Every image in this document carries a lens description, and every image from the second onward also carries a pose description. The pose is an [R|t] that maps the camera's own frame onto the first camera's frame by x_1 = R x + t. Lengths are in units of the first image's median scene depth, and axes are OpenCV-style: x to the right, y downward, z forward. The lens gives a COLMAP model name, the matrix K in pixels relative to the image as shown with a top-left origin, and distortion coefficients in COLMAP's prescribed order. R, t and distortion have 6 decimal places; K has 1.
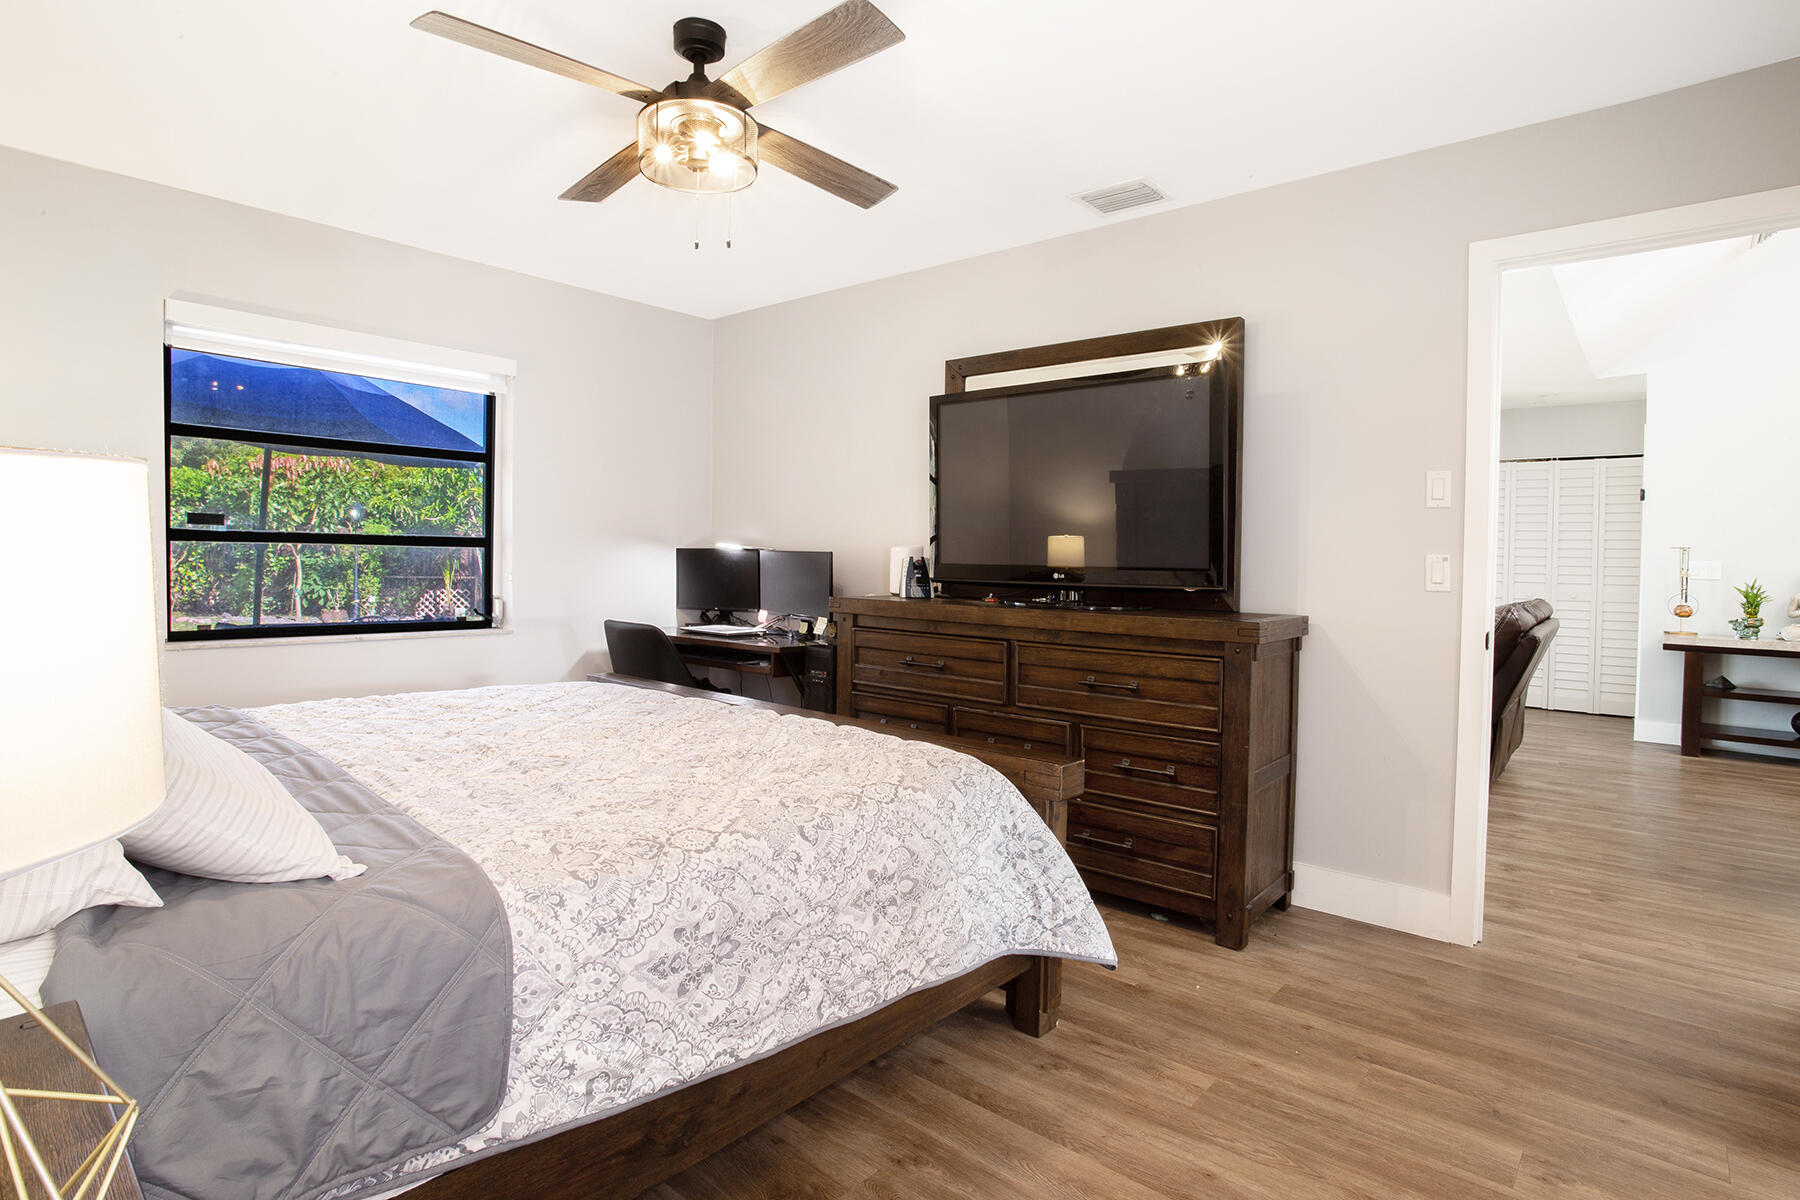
lens RADIAL K [[933.2, 0, 894.0], [0, 933.2, 566.6], [0, 0, 1]] dist [0.001176, 0.000314]
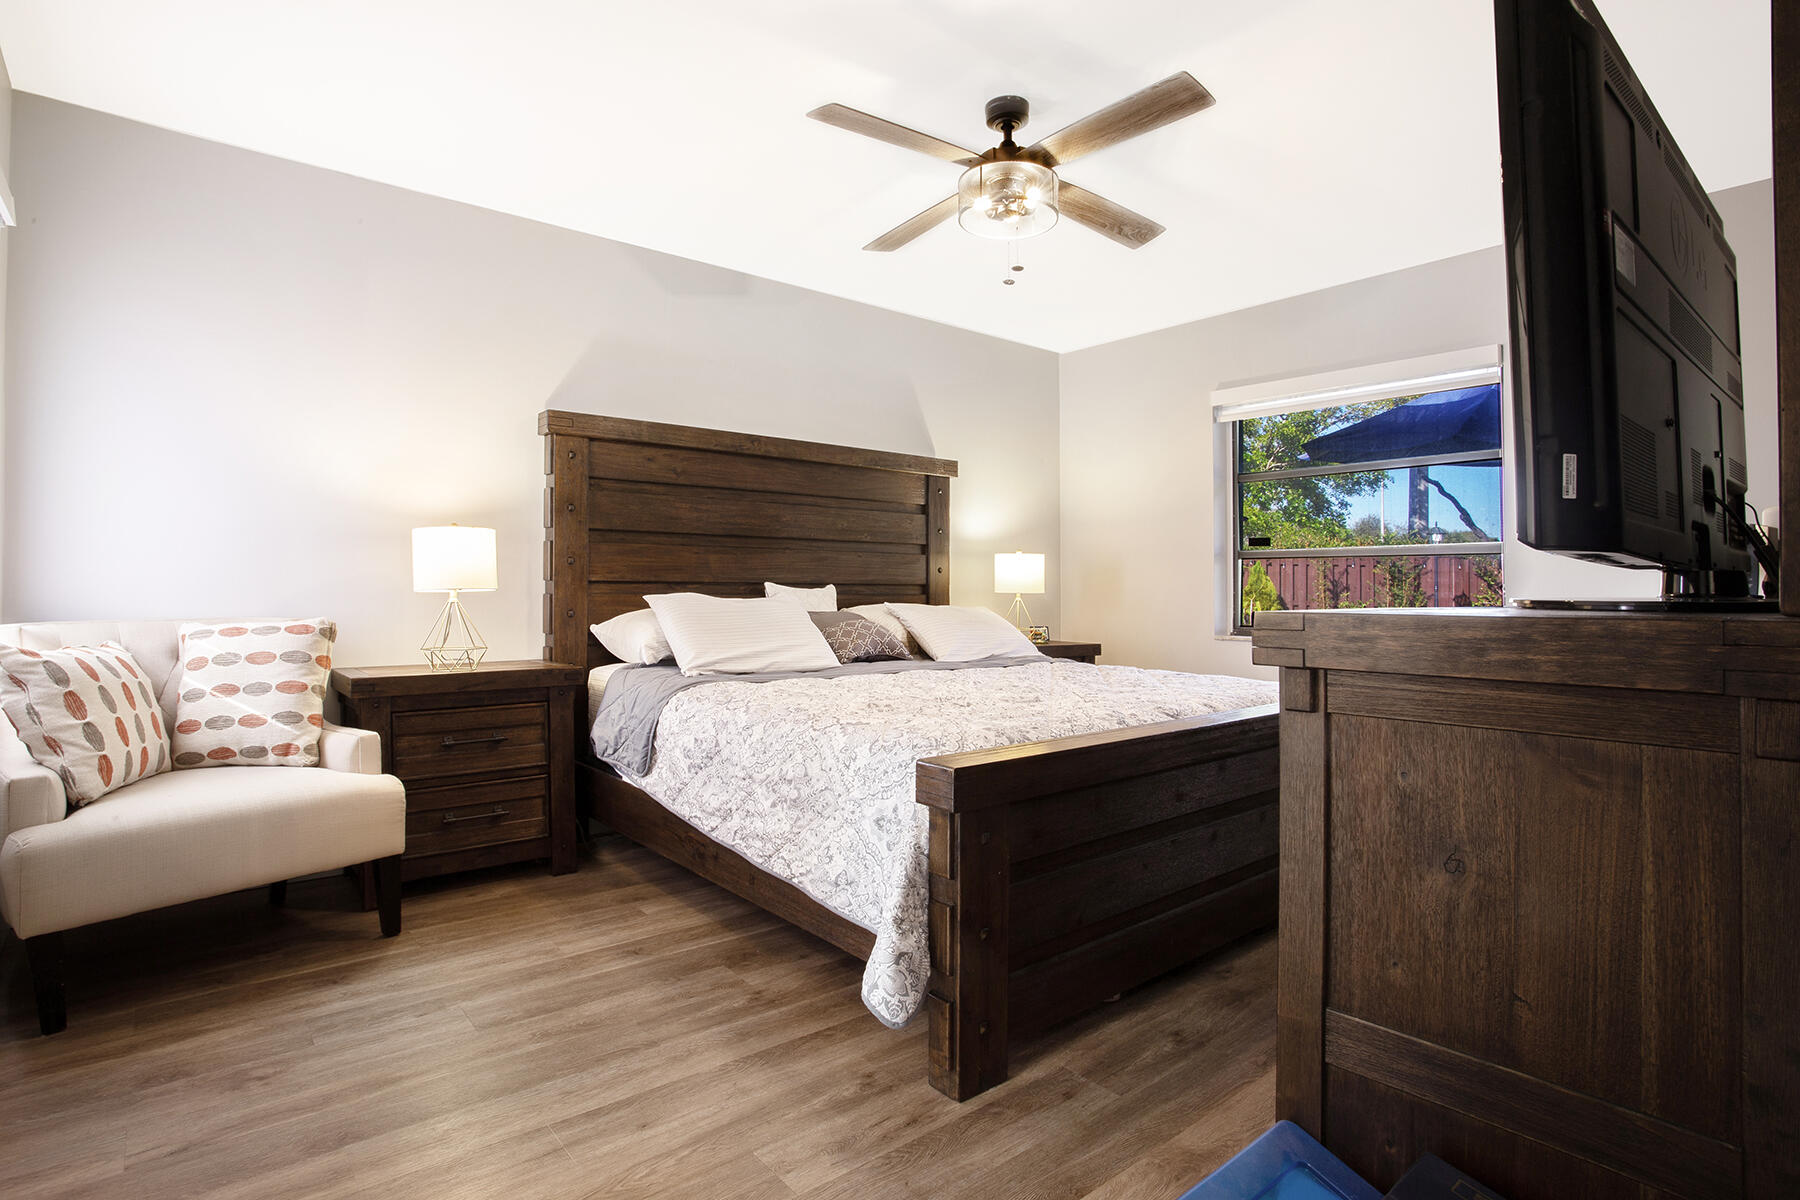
lens RADIAL K [[903.8, 0, 897.8], [0, 903.8, 573.3], [0, 0, 1]] dist [0.000310, 0.000206]
pose [[-0.163461, -0.038318, -0.985805, 1.172780], [-0.016257, 0.999214, -0.036143, 0.090067], [0.986416, 0.010118, -0.163955, 1.319433]]
